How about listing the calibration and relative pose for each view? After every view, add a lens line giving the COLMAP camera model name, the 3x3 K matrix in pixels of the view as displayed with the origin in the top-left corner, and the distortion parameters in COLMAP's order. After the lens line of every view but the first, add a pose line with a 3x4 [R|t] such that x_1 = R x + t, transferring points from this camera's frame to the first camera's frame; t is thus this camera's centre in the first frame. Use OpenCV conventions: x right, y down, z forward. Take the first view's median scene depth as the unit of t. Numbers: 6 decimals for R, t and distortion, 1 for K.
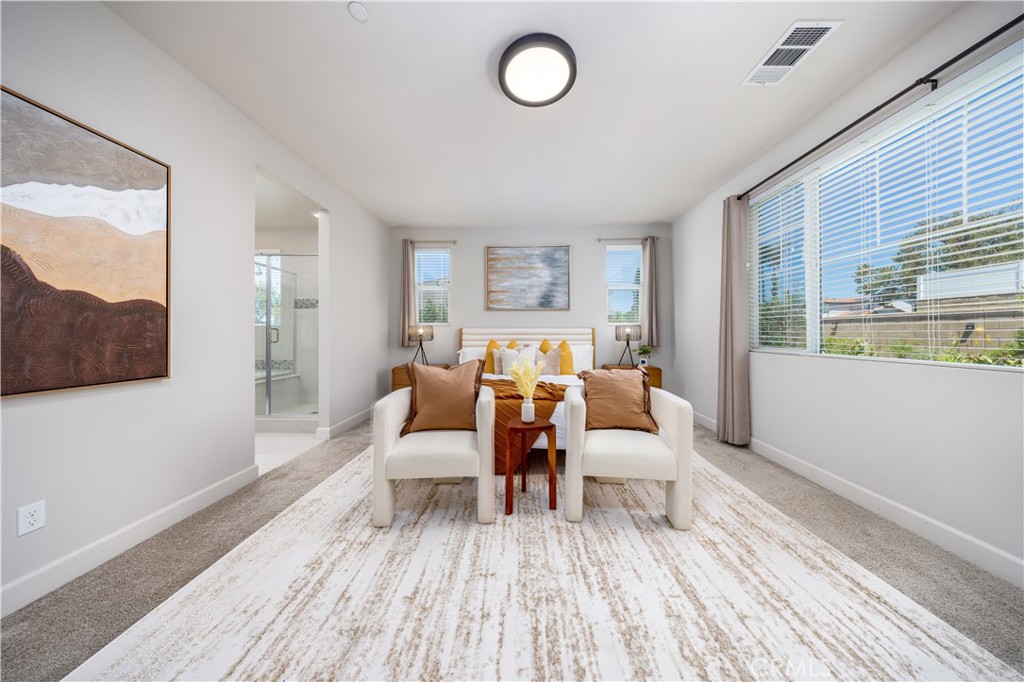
lens RADIAL K [[293.1, 0, 519.1], [0, 293.1, 341.2], [0, 0, 1]] dist [0.000771, 0.000013]
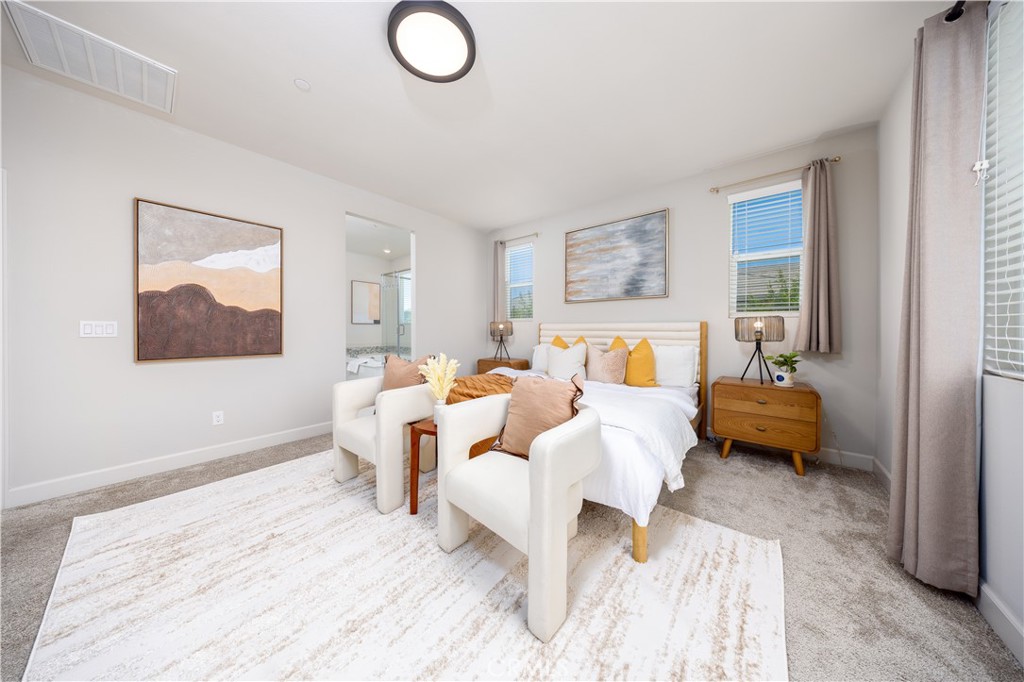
lens RADIAL K [[303.5, 0, 523.4], [0, 303.5, 340.6], [0, 0, 1]] dist [-0.000123, -0.000012]
pose [[0.785994, 0.025385, -0.617713, 0.378602], [-0.018265, 0.999674, 0.017842, -0.005076], [0.617964, -0.002741, 0.786202, 0.189203]]
